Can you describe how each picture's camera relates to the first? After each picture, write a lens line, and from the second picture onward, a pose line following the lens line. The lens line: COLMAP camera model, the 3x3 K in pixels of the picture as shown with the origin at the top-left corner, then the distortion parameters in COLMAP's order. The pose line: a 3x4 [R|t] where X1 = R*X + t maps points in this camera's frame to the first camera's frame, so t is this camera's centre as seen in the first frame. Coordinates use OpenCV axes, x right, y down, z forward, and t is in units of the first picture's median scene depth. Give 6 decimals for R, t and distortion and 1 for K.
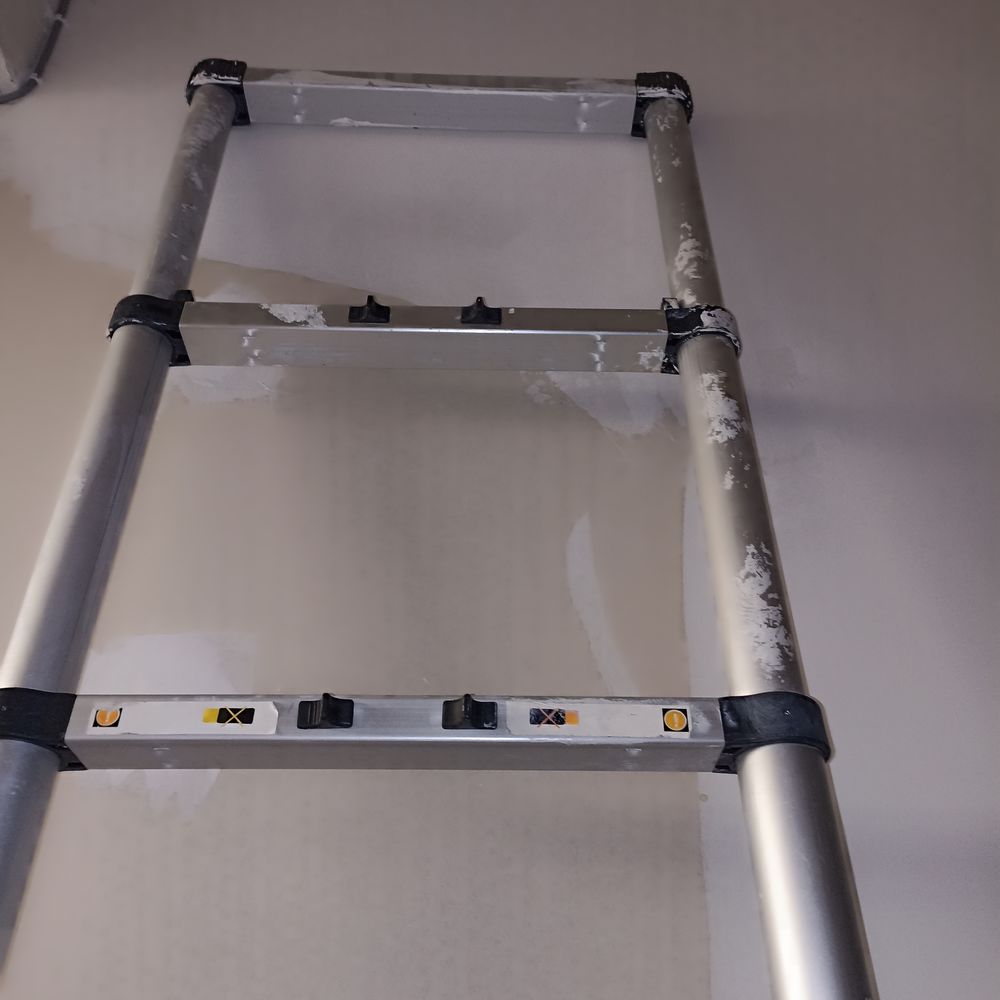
lens RADIAL K [[985.4, 0, 500.0], [0, 985.4, 500.0], [0, 0, 1]] dist [0.048817, -0.014500]
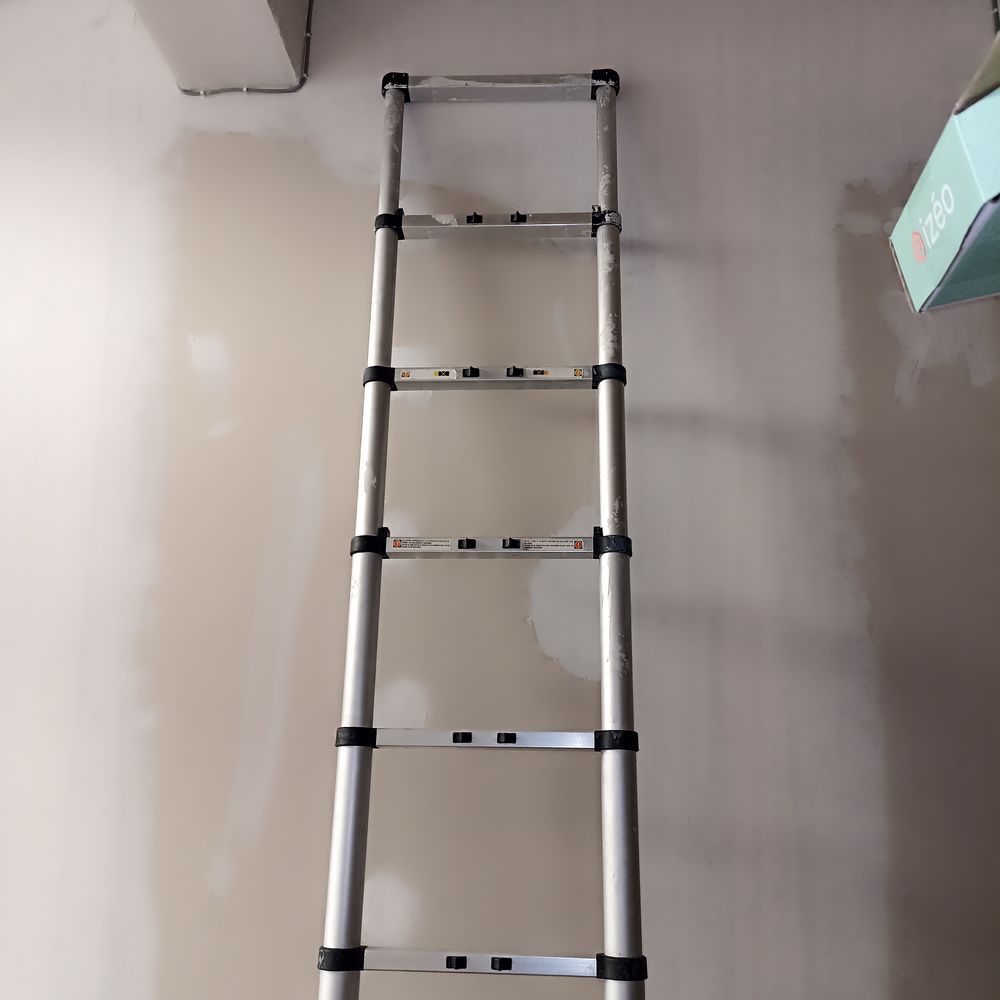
lens RADIAL K [[985.4, 0, 500.0], [0, 985.4, 500.0], [0, 0, 1]] dist [0.048817, -0.014500]
pose [[0.997314, -0.007516, -0.072865, 0.114077], [0.030045, 0.949172, 0.313322, -0.299193], [0.066806, -0.314669, 0.946848, -1.643218]]
